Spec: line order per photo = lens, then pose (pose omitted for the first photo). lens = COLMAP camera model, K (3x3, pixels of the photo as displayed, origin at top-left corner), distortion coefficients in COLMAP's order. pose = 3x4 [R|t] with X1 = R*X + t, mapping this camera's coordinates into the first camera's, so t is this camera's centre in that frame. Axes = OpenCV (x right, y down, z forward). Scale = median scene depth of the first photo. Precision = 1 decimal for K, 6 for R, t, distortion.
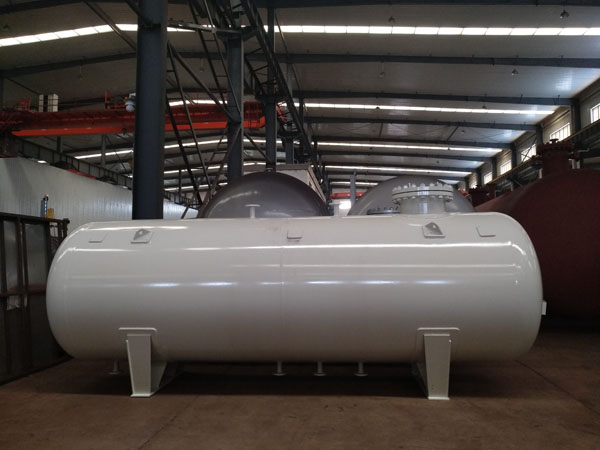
lens RADIAL K [[464.9, 0, 299.8], [0, 464.9, 240.9], [0, 0, 1]] dist [-0.003728, 0.011228]
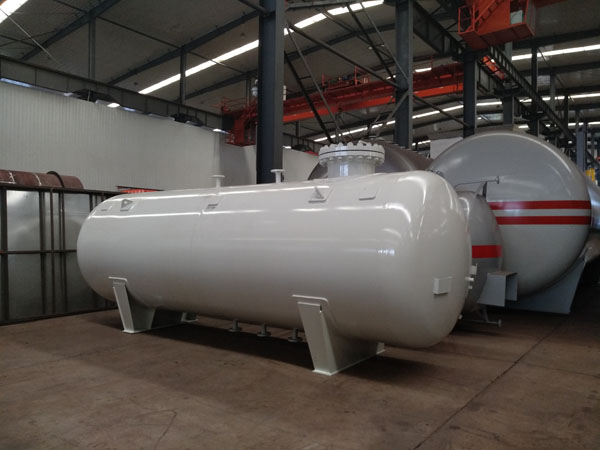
lens RADIAL K [[464.9, 0, 299.8], [0, 464.9, 240.9], [0, 0, 1]] dist [-0.003728, 0.011228]
pose [[0.857919, 0.024766, -0.513187, 0.293797], [0.004128, 0.998473, 0.055085, 0.007698], [0.513768, -0.049377, 0.856507, 0.071231]]
